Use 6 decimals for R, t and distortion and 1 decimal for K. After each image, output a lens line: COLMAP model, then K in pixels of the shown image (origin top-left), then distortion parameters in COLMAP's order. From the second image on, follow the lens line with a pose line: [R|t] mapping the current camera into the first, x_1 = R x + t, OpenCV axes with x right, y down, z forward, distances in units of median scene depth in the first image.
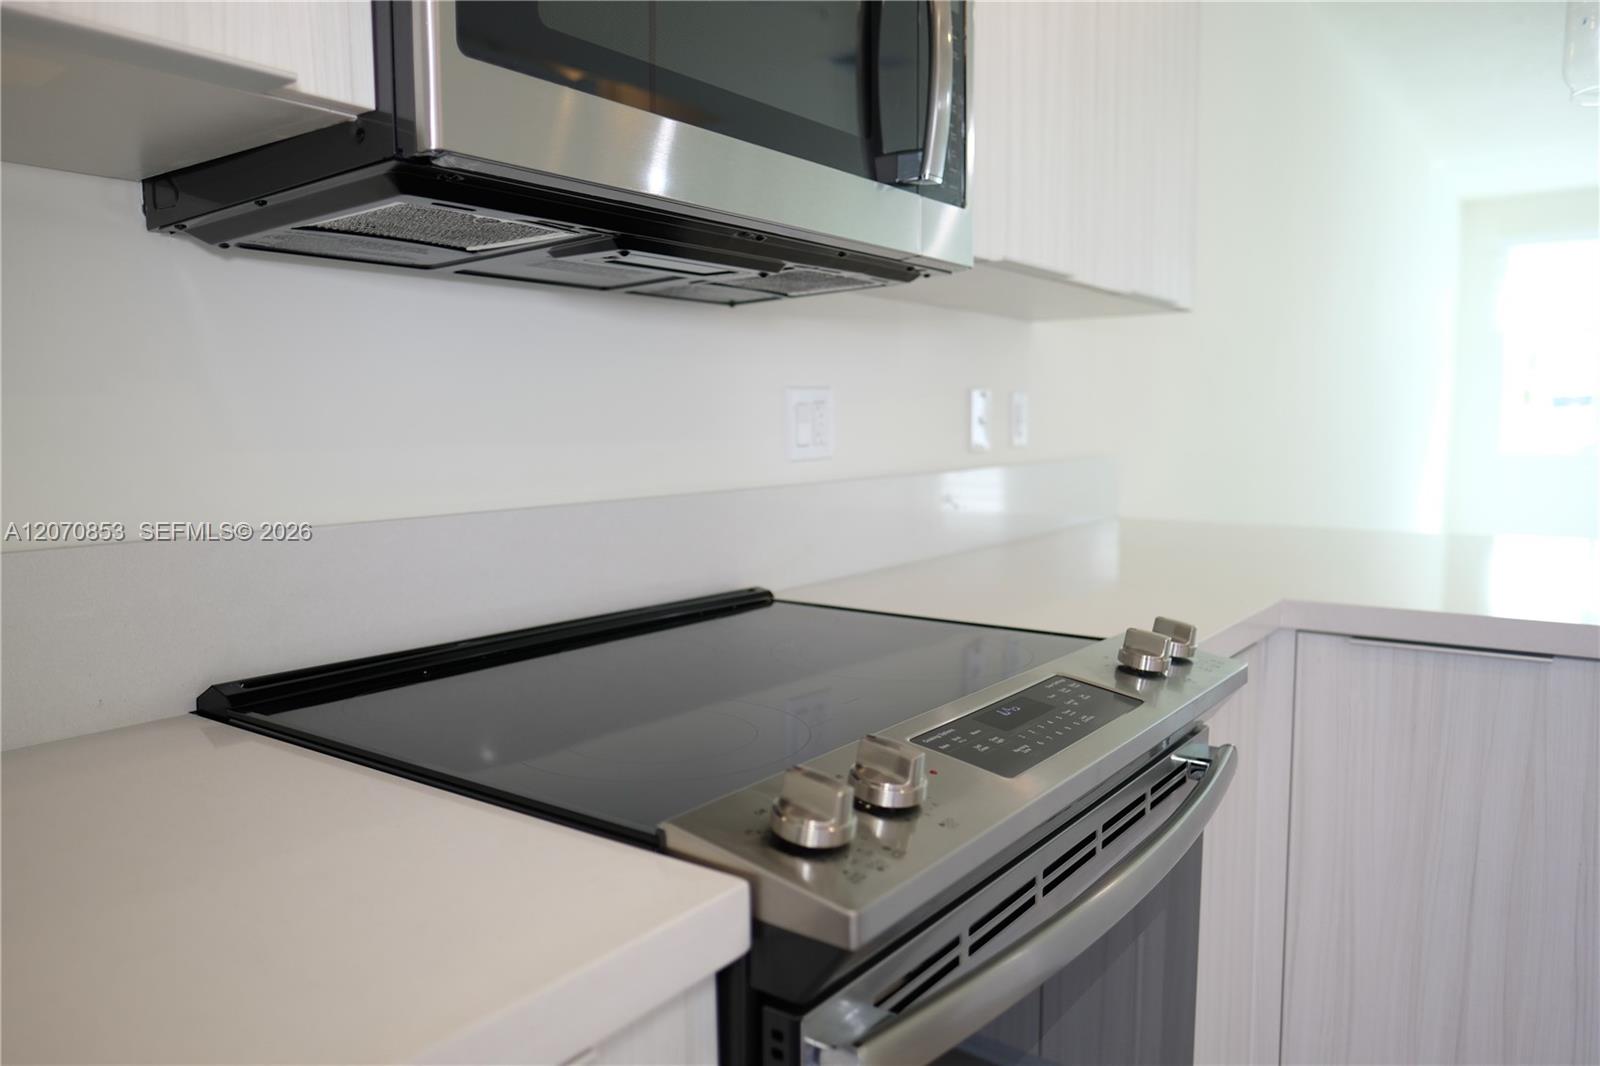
lens RADIAL K [[1129.9, 0, 805.1], [0, 1129.9, 530.7], [0, 0, 1]] dist [-0.011888, 0.005606]
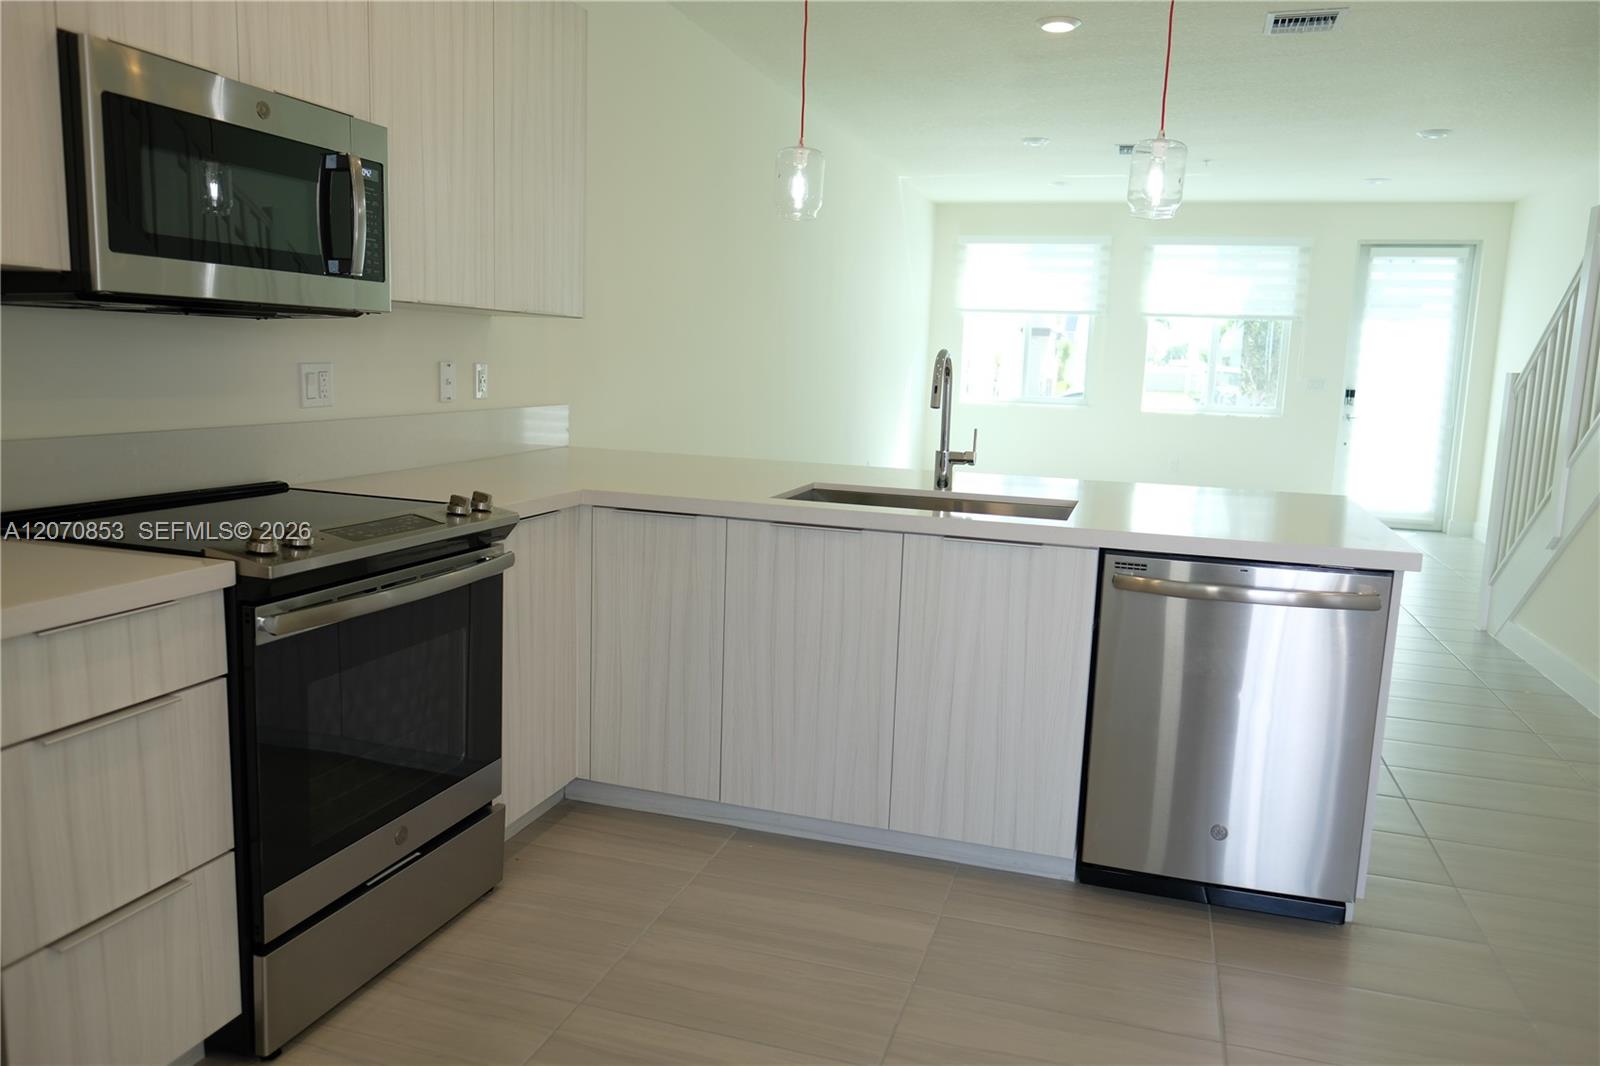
lens RADIAL K [[1129.9, 0, 805.1], [0, 1129.9, 530.7], [0, 0, 1]] dist [-0.011888, 0.005606]
pose [[0.945375, -0.007353, 0.325901, 0.194748], [-0.012475, 0.998197, 0.058710, 0.017298], [-0.325745, -0.059568, 0.943579, -1.105239]]
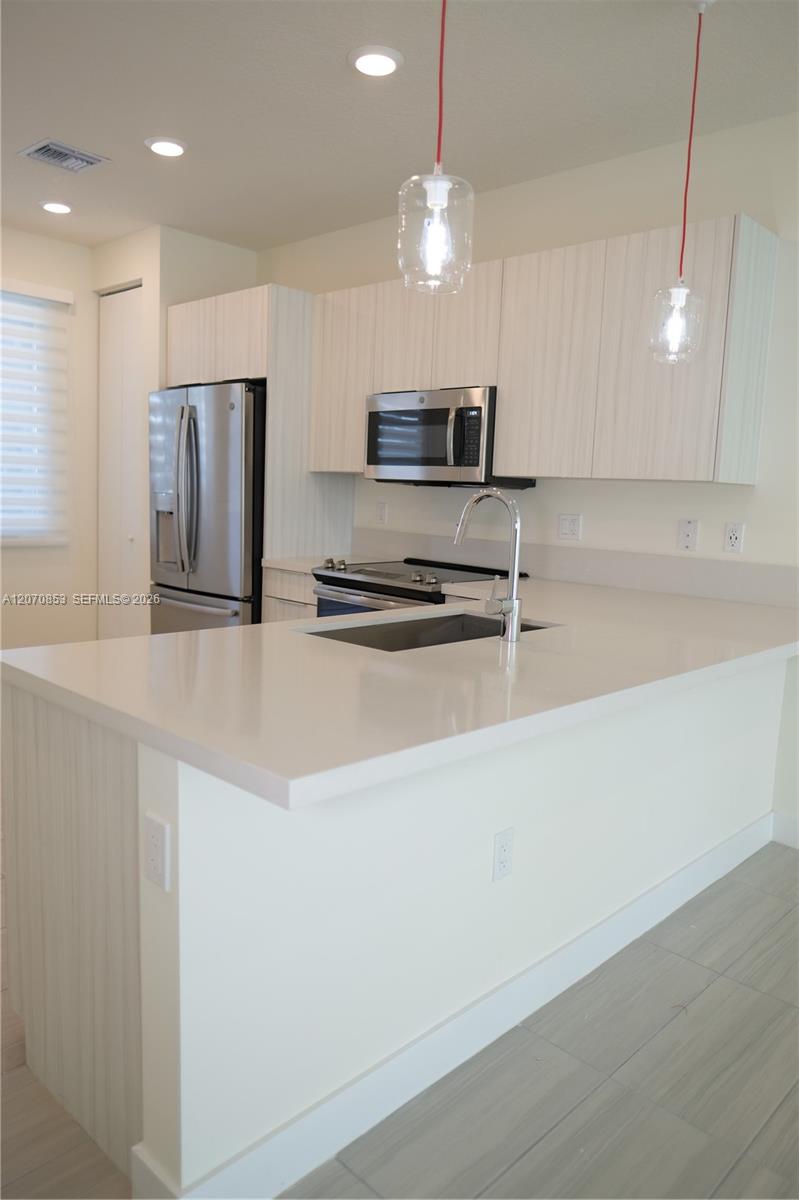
lens RADIAL K [[847.4, 0, 399.5], [0, 847.4, 600.0], [0, 0, 1]] dist [-0.011888, 0.005606]
pose [[-0.126867, 0.129321, -0.983454, 3.067704], [-0.135639, 0.979890, 0.146350, -0.234005], [0.982602, 0.151962, -0.106774, 1.145499]]
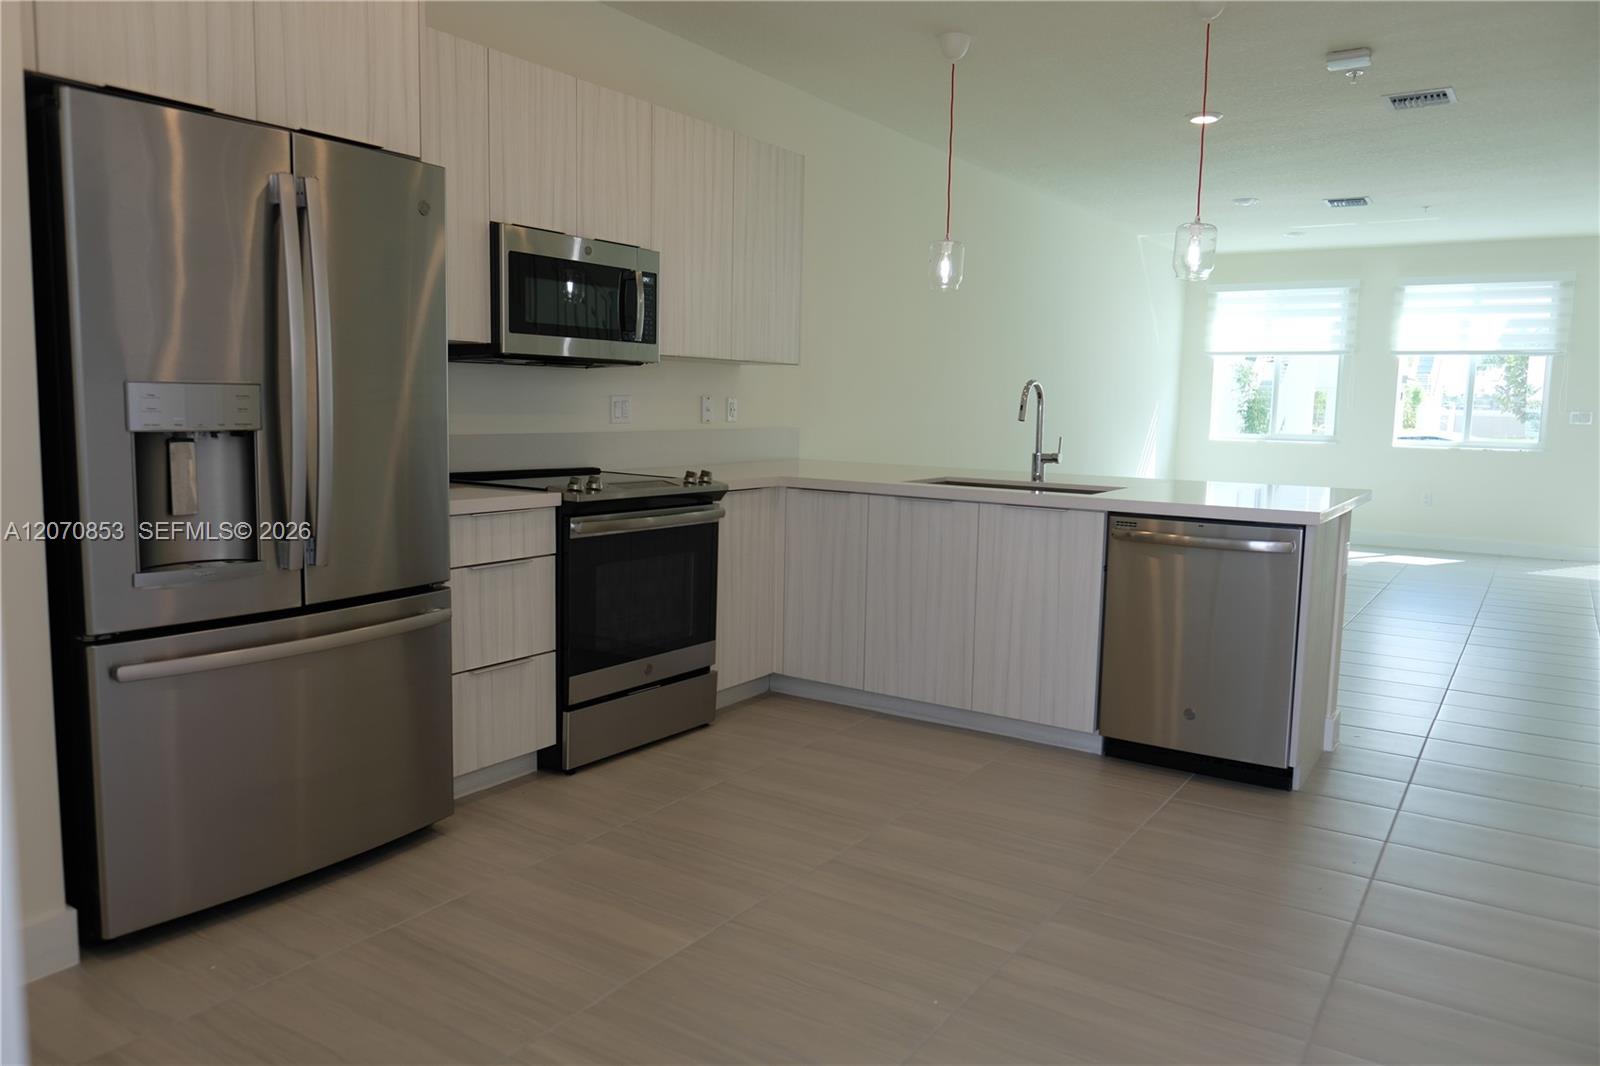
lens RADIAL K [[1129.9, 0, 805.1], [0, 1129.9, 530.7], [0, 0, 1]] dist [-0.011888, 0.005606]
pose [[0.998689, 0.024048, 0.045186, 0.442507], [-0.024904, 0.999519, 0.018484, 0.176741], [-0.044719, -0.019585, 0.998808, -2.269151]]
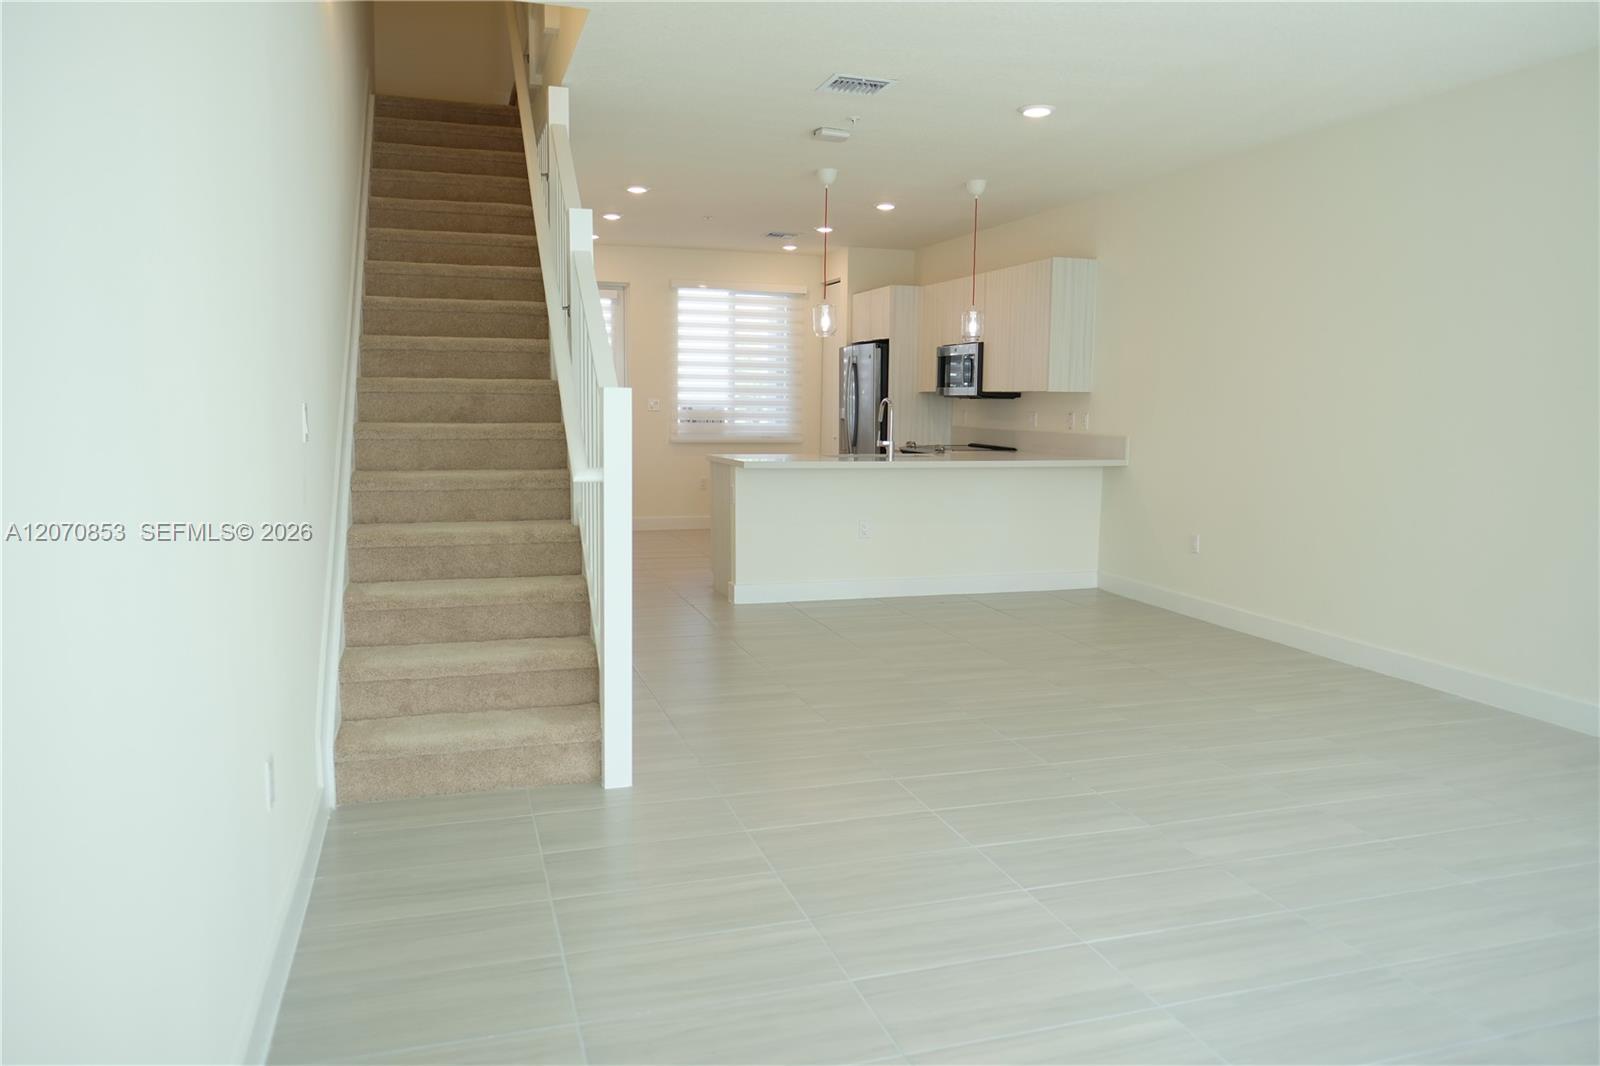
lens RADIAL K [[1129.9, 0, 805.1], [0, 1129.9, 530.7], [0, 0, 1]] dist [-0.011888, 0.005606]
pose [[-0.587305, 0.098099, -0.803398, 6.186637], [-0.080929, 0.980535, 0.178890, -0.563993], [0.805309, 0.170081, -0.567934, 4.097659]]
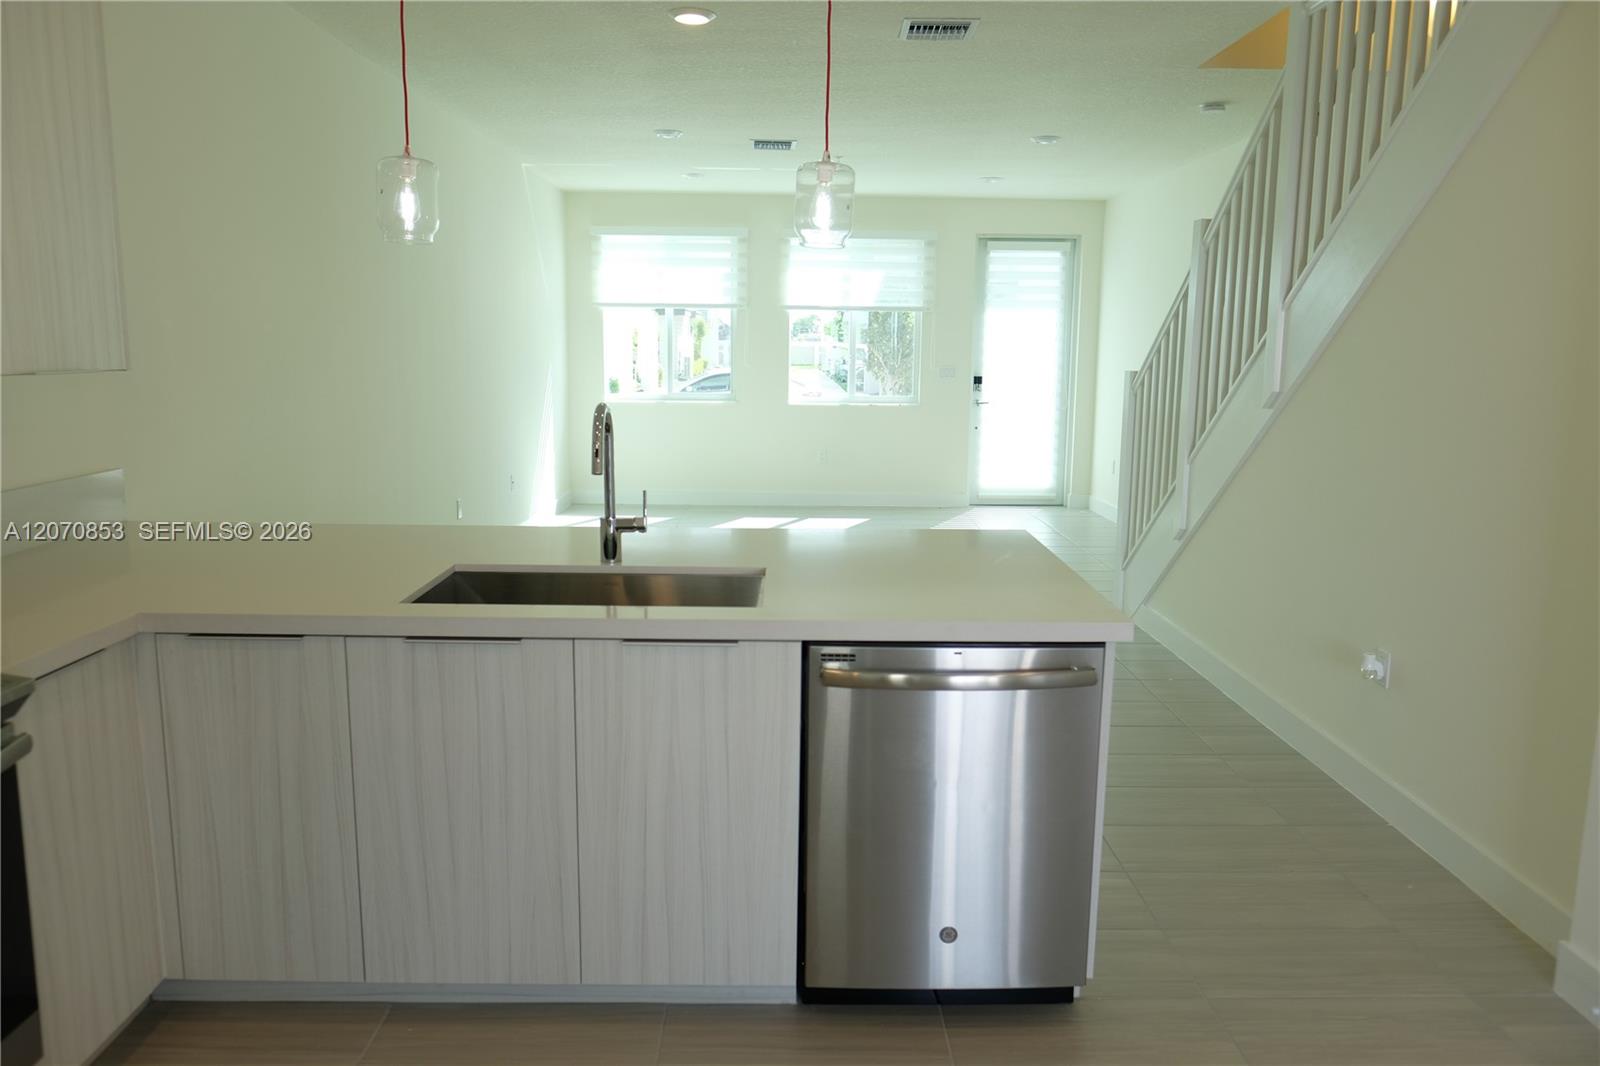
lens RADIAL K [[1129.9, 0, 805.1], [0, 1129.9, 530.7], [0, 0, 1]] dist [-0.011888, 0.005606]
pose [[0.798308, -0.080562, 0.596837, 0.311931], [0.037846, 0.995765, 0.083789, -0.159877], [-0.601059, -0.044301, 0.797976, -0.778390]]
